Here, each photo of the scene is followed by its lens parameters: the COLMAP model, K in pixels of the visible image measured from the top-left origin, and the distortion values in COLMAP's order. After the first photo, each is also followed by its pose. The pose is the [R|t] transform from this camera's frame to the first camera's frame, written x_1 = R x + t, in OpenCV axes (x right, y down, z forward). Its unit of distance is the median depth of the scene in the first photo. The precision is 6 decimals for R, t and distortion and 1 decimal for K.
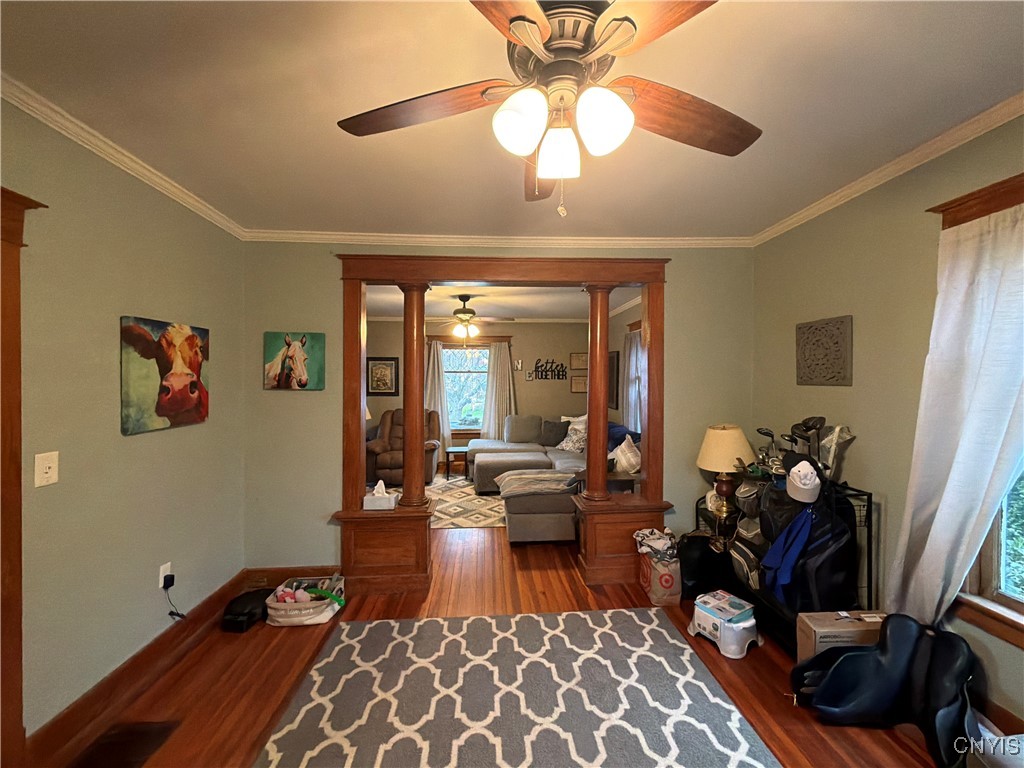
lens RADIAL K [[406.4, 0, 512.5], [0, 406.4, 385.5], [0, 0, 1]] dist [-0.002233, 0.000477]
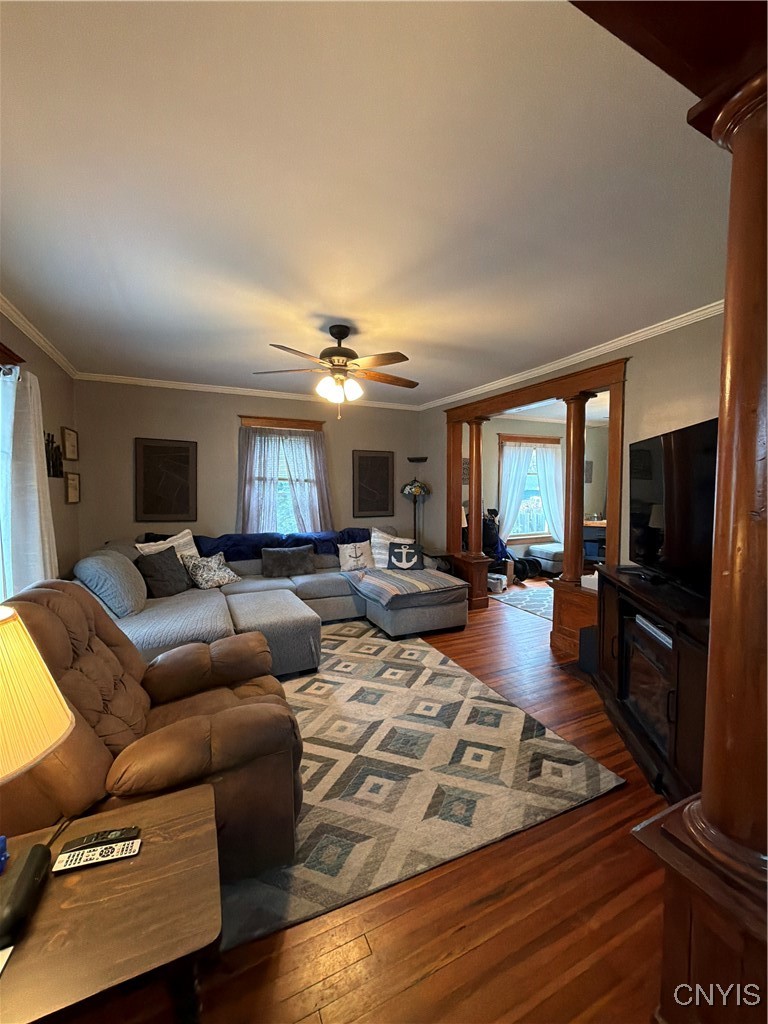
lens RADIAL K [[406.4, 0, 385.3], [0, 406.4, 511.7], [0, 0, 1]] dist [-0.002233, 0.000477]
pose [[-0.363515, -0.052266, 0.930121, -1.222622], [0.015300, 0.997955, 0.062057, 0.003088], [-0.931463, 0.036790, -0.361972, 2.064741]]
